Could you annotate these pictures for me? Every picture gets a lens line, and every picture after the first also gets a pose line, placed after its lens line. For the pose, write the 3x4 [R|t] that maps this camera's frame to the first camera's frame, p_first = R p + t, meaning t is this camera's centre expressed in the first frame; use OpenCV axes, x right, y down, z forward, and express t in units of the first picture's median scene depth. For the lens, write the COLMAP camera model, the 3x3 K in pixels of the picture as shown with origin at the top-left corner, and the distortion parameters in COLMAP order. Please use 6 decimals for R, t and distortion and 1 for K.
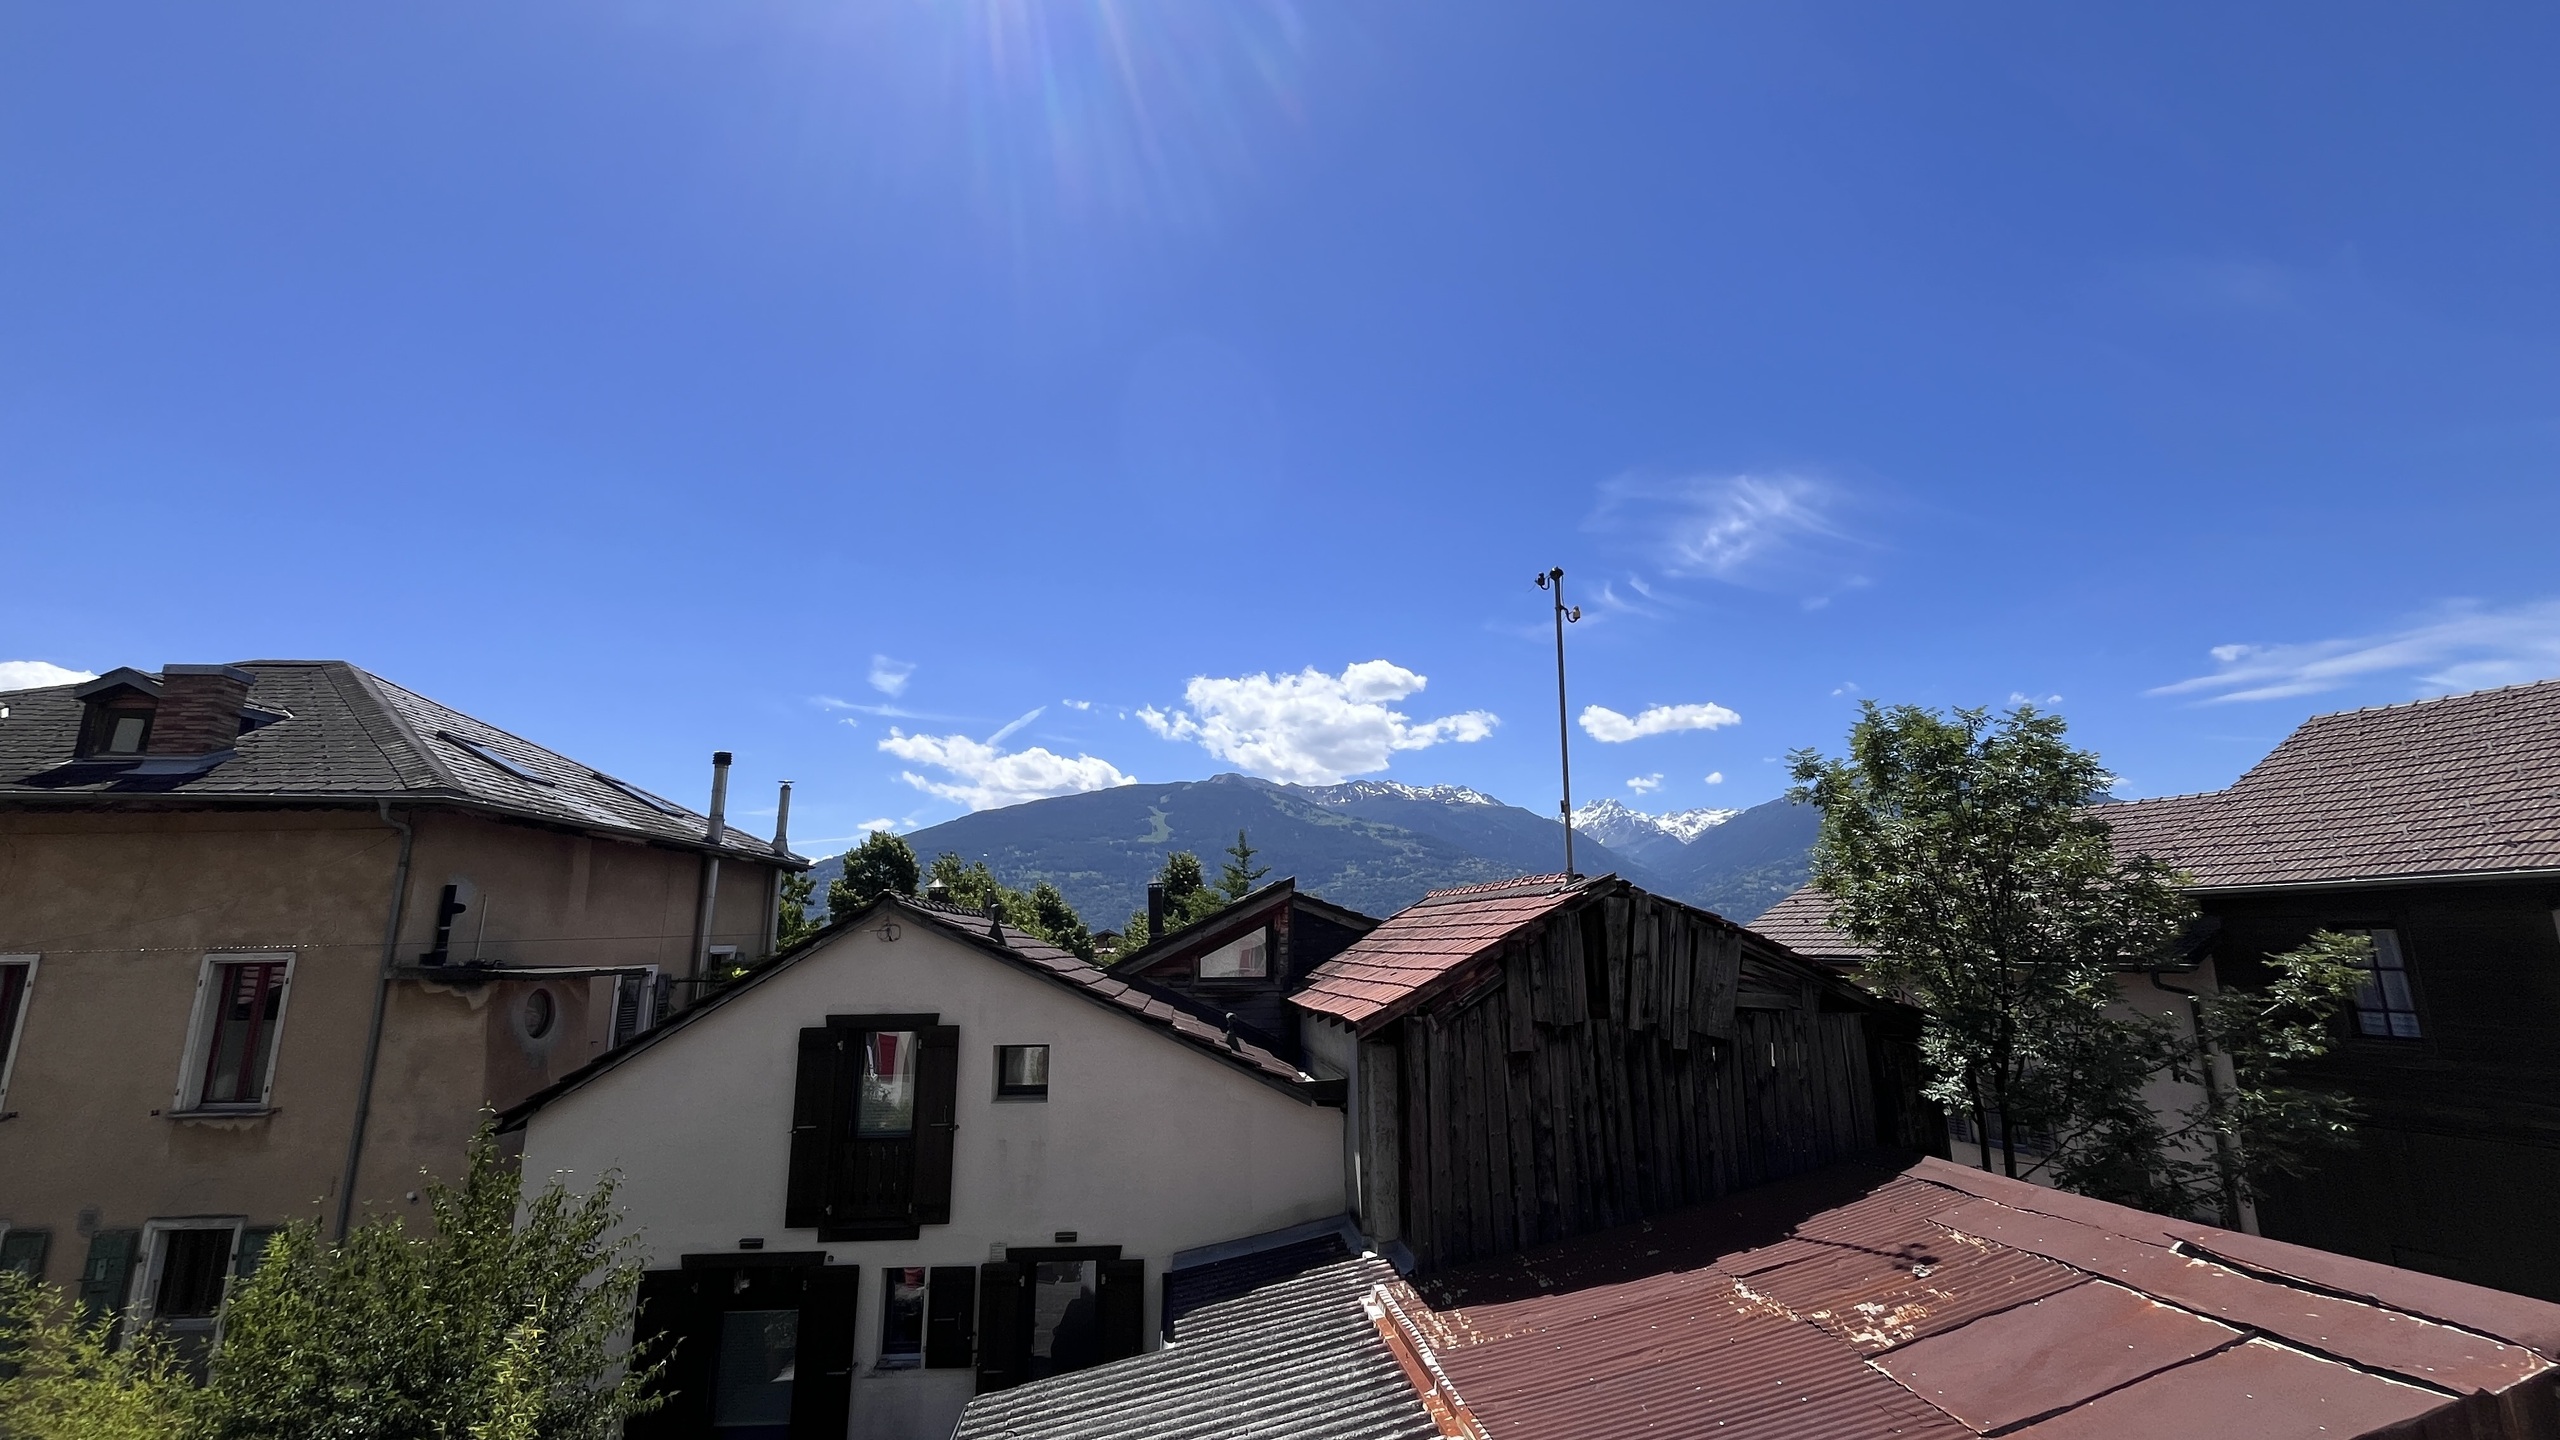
lens RADIAL K [[1036.7, 0, 1286.2], [0, 1036.7, 725.8], [0, 0, 1]] dist [-0.001494, -0.000131]
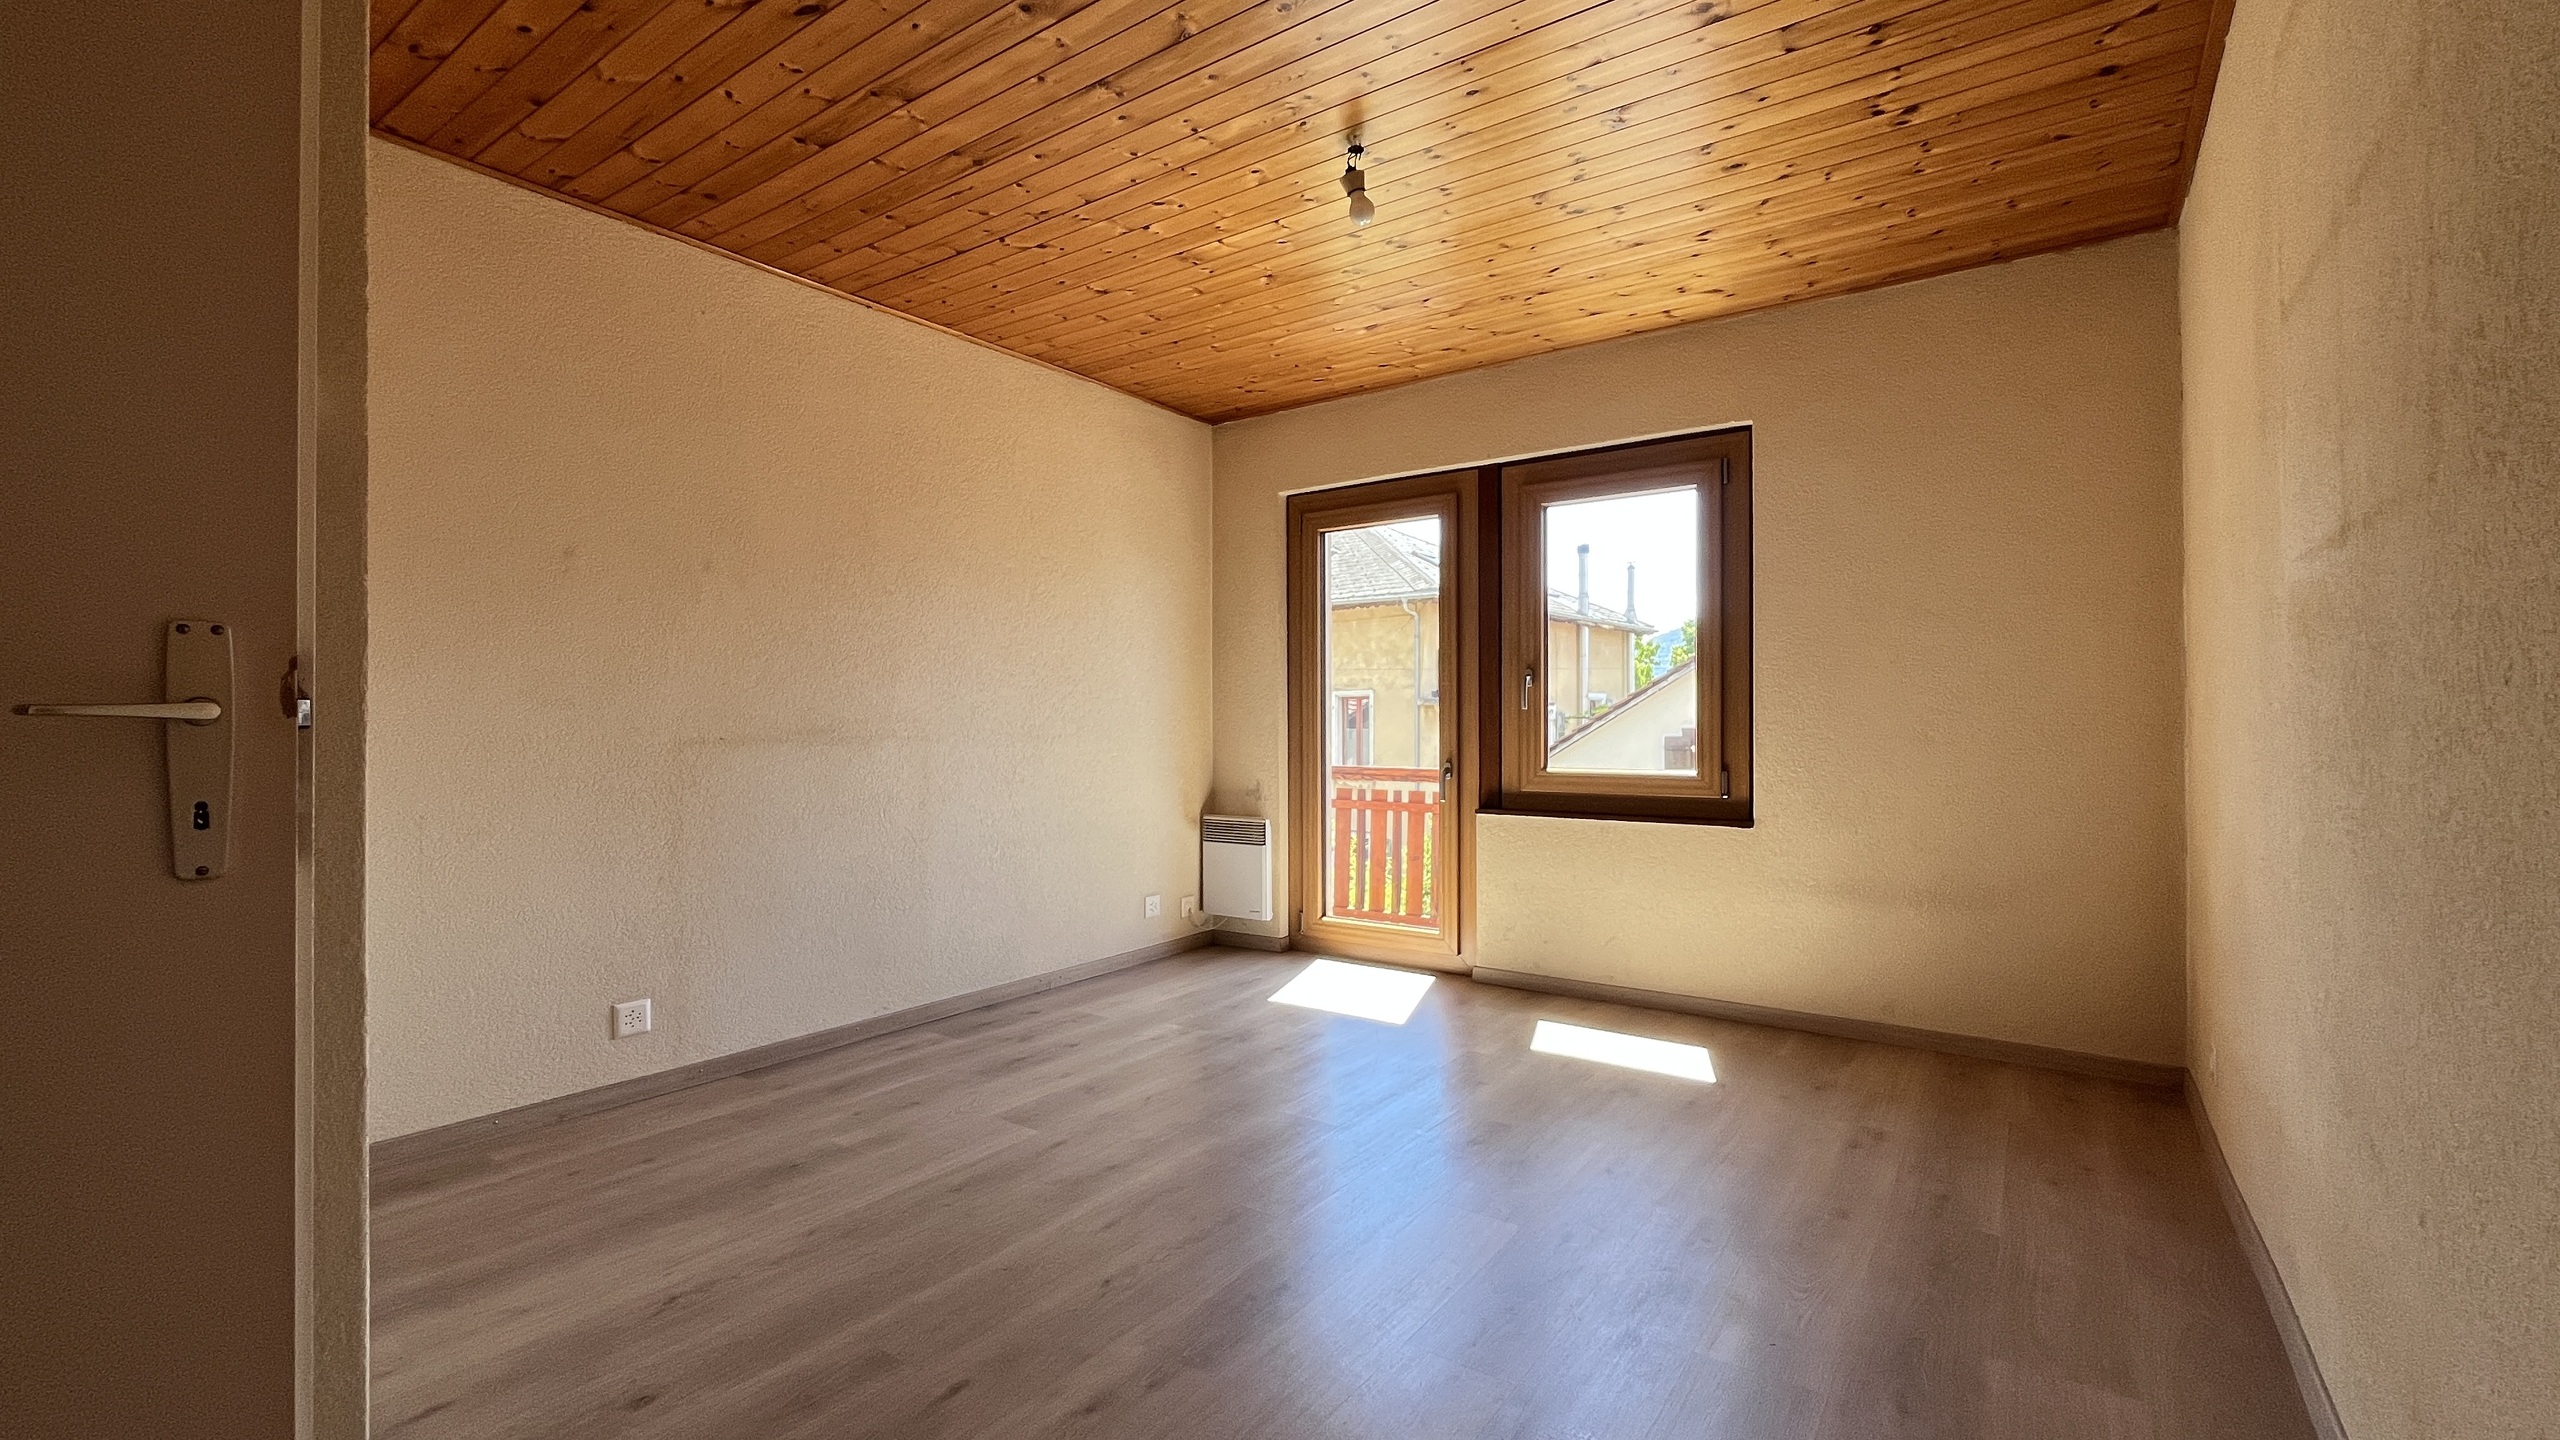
lens RADIAL K [[1036.7, 0, 1286.2], [0, 1036.7, 725.8], [0, 0, 1]] dist [-0.001494, -0.000131]
pose [[0.720251, 0.024450, -0.693282, 0.091884], [0.130738, 0.976686, 0.170269, -0.023130], [0.681283, -0.213275, 0.700263, -0.209712]]
